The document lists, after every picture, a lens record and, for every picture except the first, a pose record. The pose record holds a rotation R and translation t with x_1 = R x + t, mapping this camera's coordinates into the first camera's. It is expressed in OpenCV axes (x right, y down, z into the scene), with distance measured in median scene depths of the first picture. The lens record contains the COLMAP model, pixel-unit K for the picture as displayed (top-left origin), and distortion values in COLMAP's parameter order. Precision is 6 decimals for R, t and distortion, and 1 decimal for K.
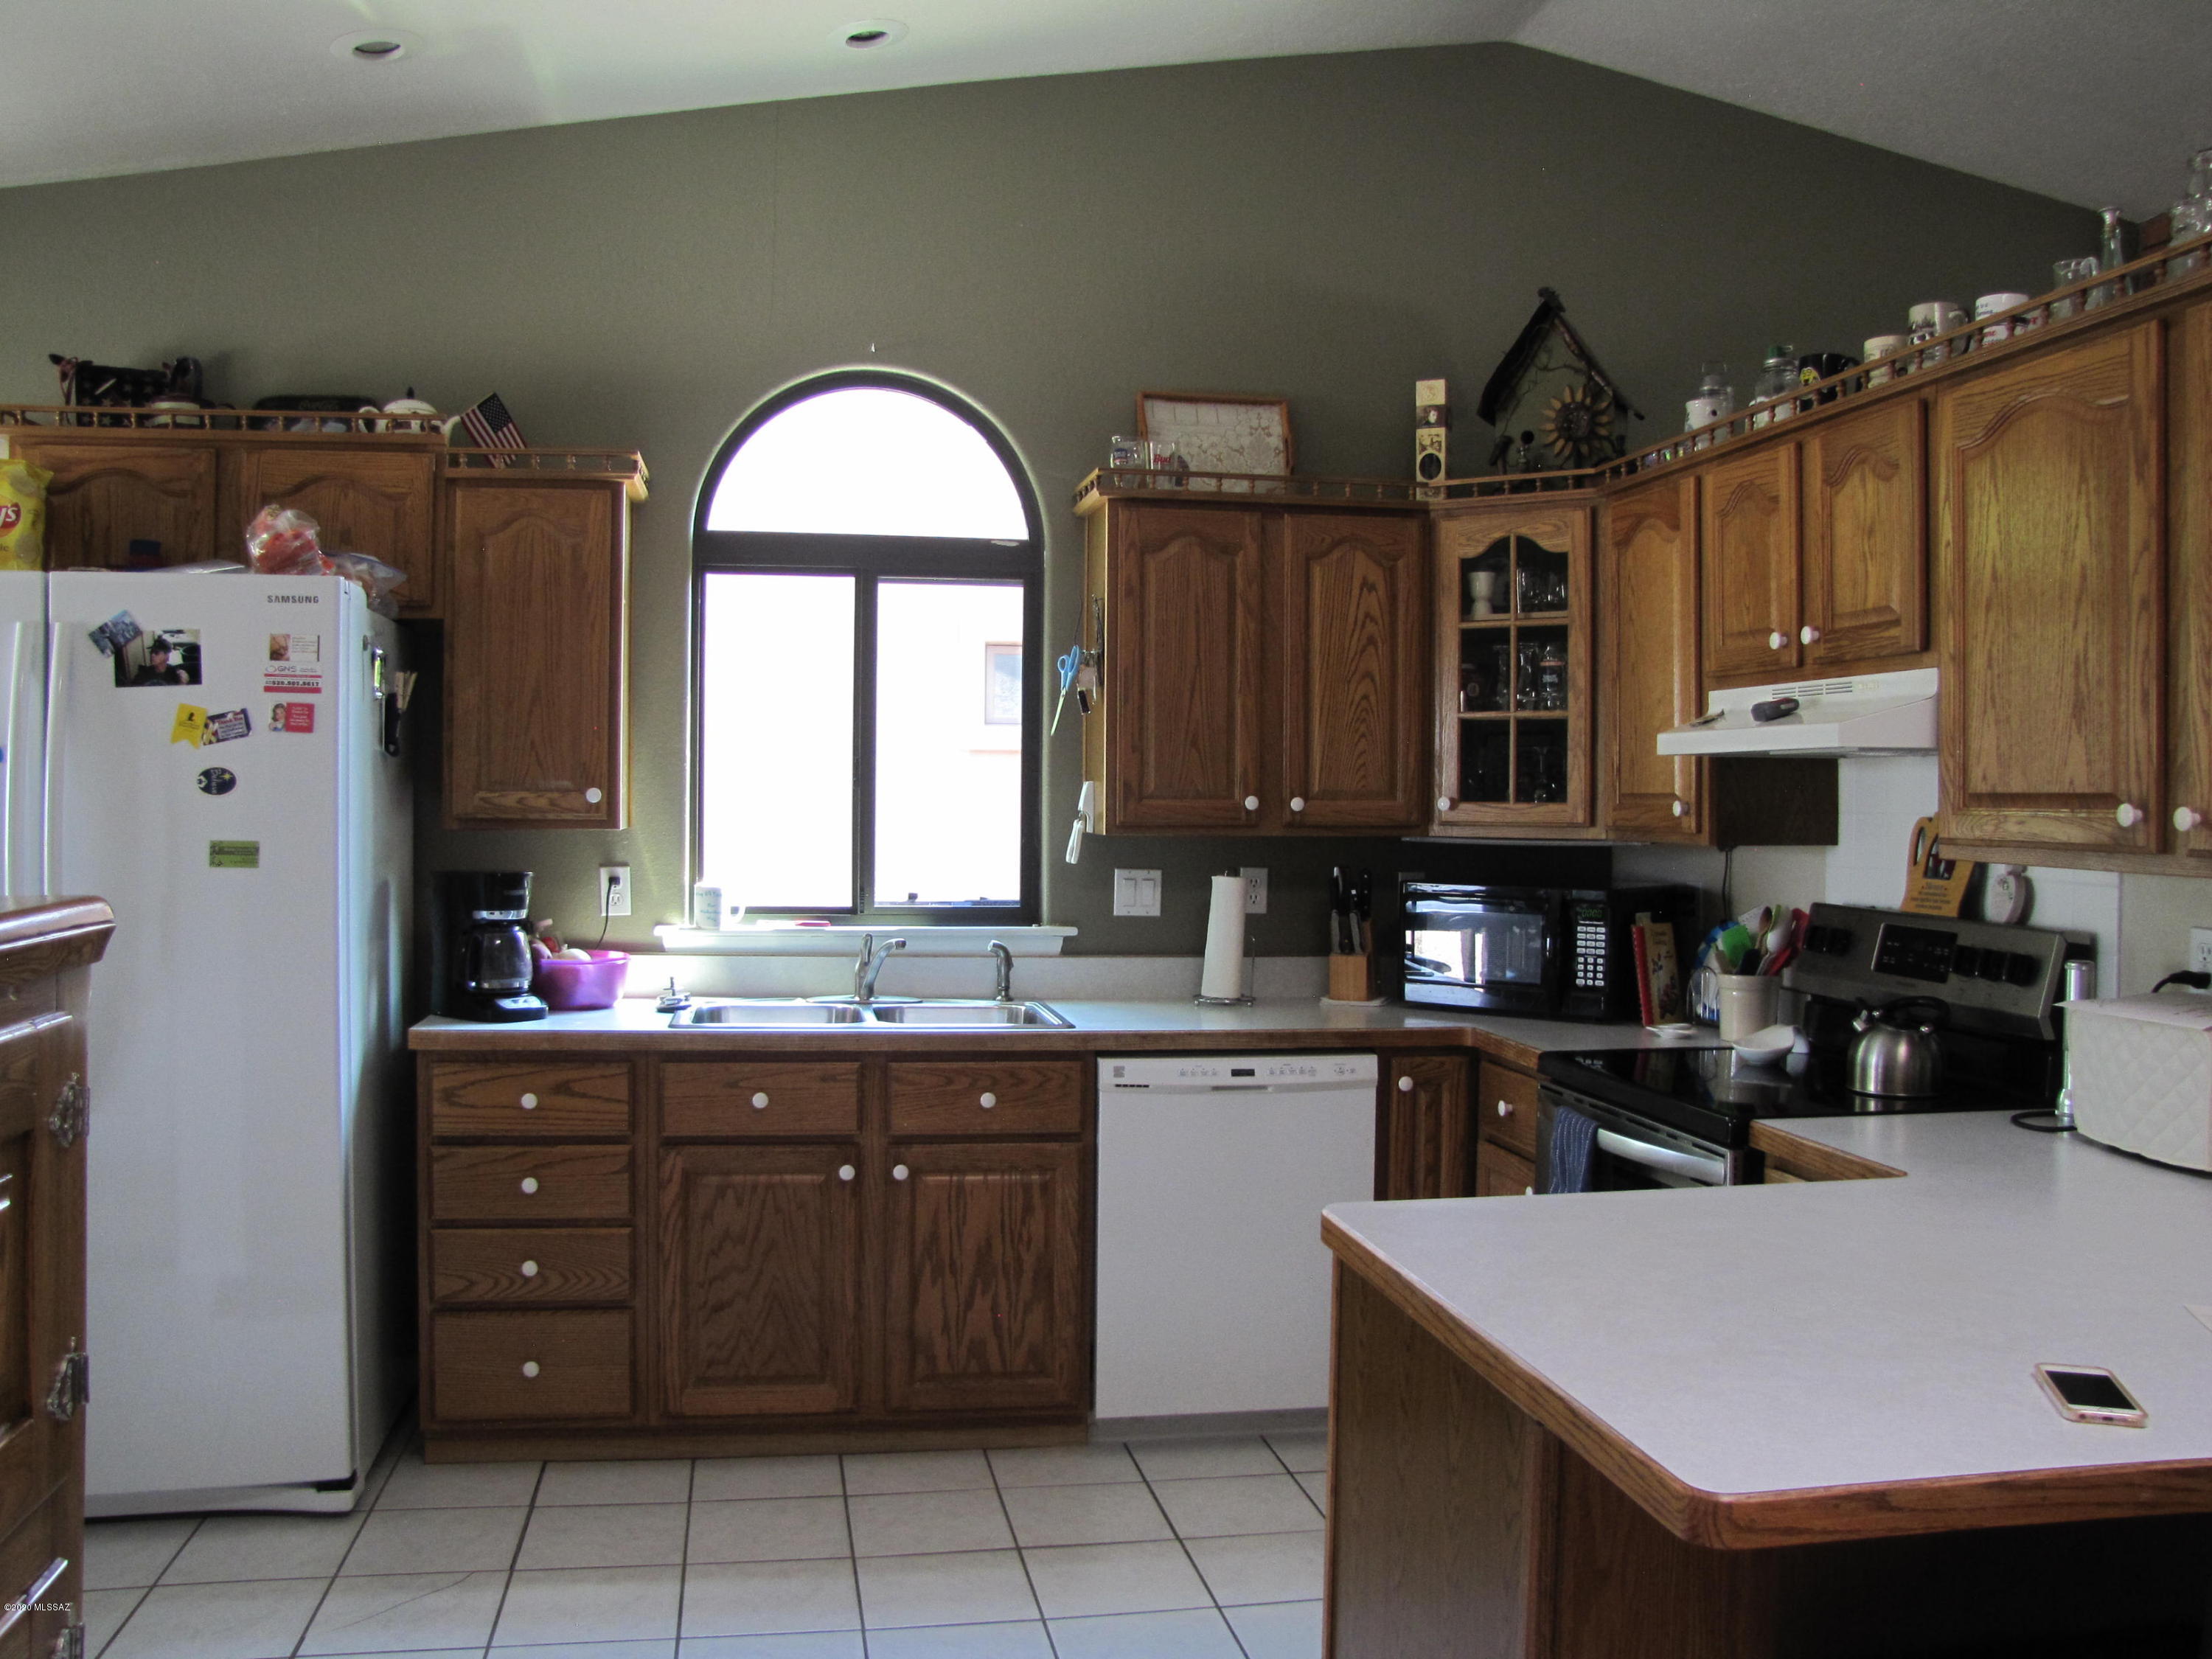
lens RADIAL K [[1890.3, 0, 1095.1], [0, 1890.3, 812.9], [0, 0, 1]] dist [-0.175510, 0.140750]
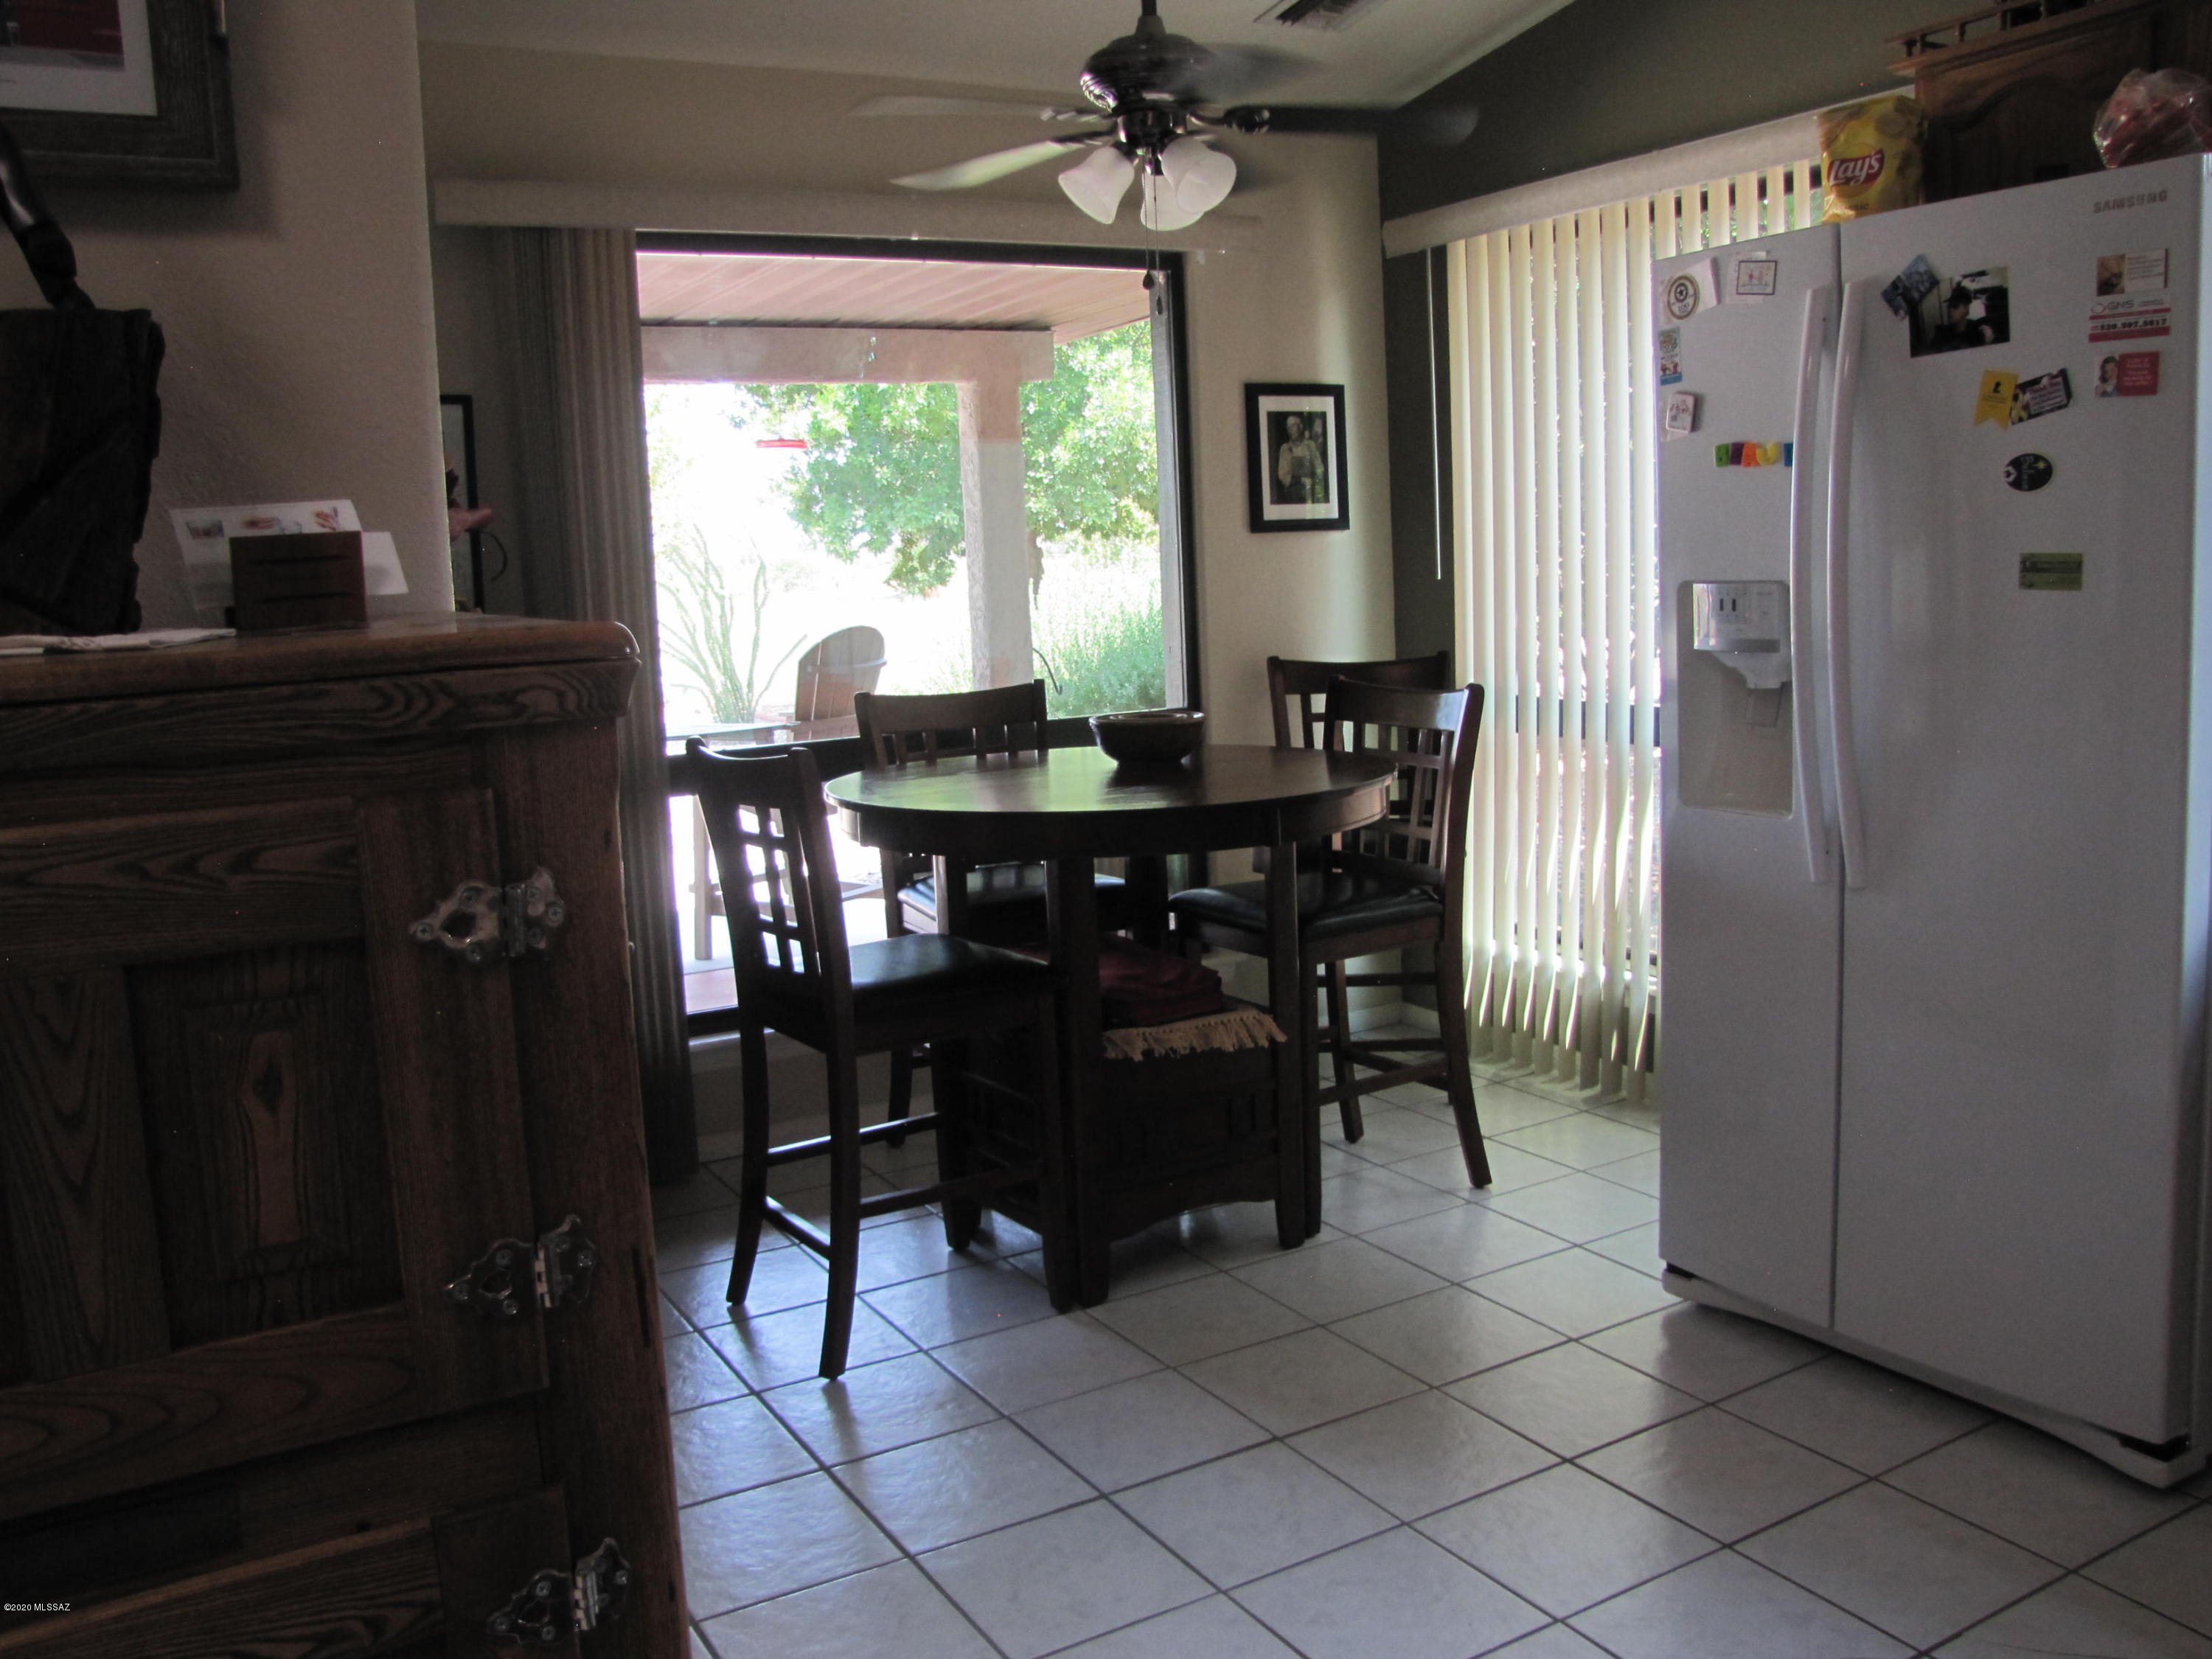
lens RADIAL K [[1890.3, 0, 1101.9], [0, 1890.3, 812.9], [0, 0, 1]] dist [-0.175510, 0.140750]
pose [[0.330330, 0.103210, -0.938206, 0.094256], [0.033401, 0.992103, 0.120900, 0.017594], [0.943274, -0.071274, 0.324274, 0.398436]]
